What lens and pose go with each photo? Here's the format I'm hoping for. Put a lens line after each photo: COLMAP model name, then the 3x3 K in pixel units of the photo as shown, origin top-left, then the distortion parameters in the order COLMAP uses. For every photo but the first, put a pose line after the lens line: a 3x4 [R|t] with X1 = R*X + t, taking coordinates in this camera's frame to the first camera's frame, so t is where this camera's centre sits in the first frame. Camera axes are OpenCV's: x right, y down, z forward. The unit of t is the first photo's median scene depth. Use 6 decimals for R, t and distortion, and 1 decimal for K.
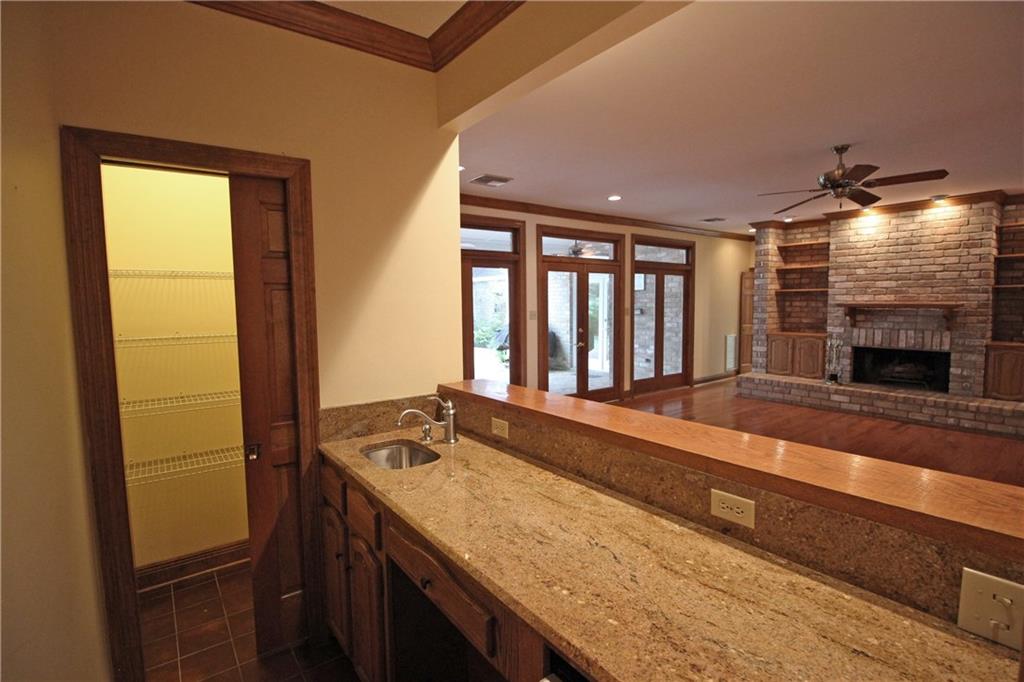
lens RADIAL K [[480.0, 0, 508.8], [0, 480.0, 340.5], [0, 0, 1]] dist [-0.005783, -0.003773]
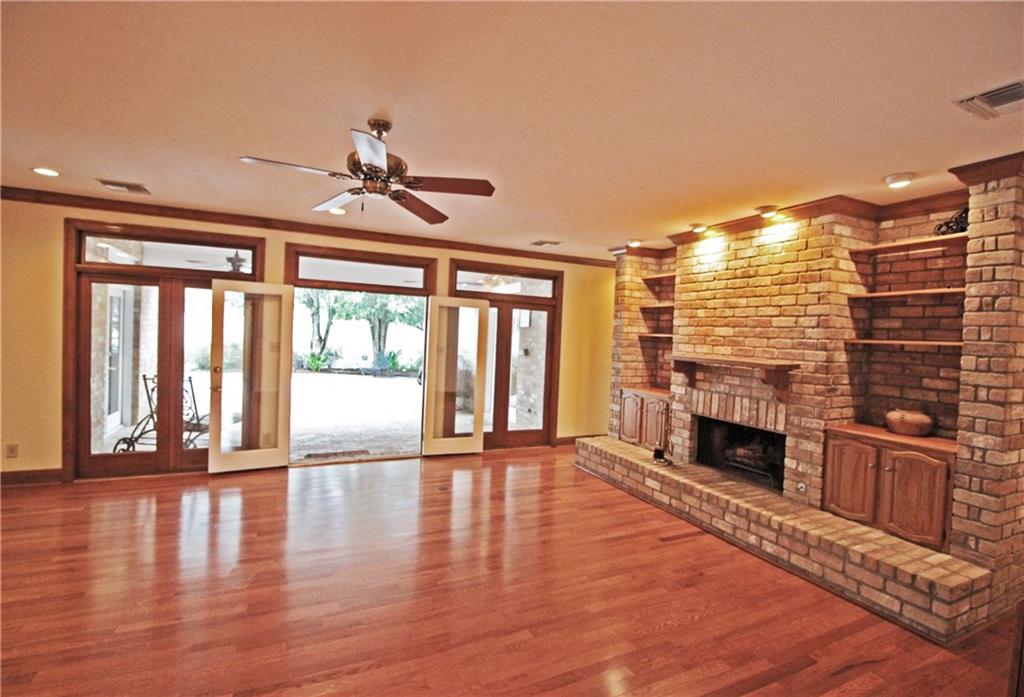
lens RADIAL K [[488.3, 0, 515.7], [0, 488.3, 347.9], [0, 0, 1]] dist [0.008512, 0.000372]
pose [[0.979420, 0.056162, -0.193860, 0.645843], [-0.066903, 0.996541, -0.049303, -0.036816], [0.190420, 0.061258, 0.979789, 0.224104]]
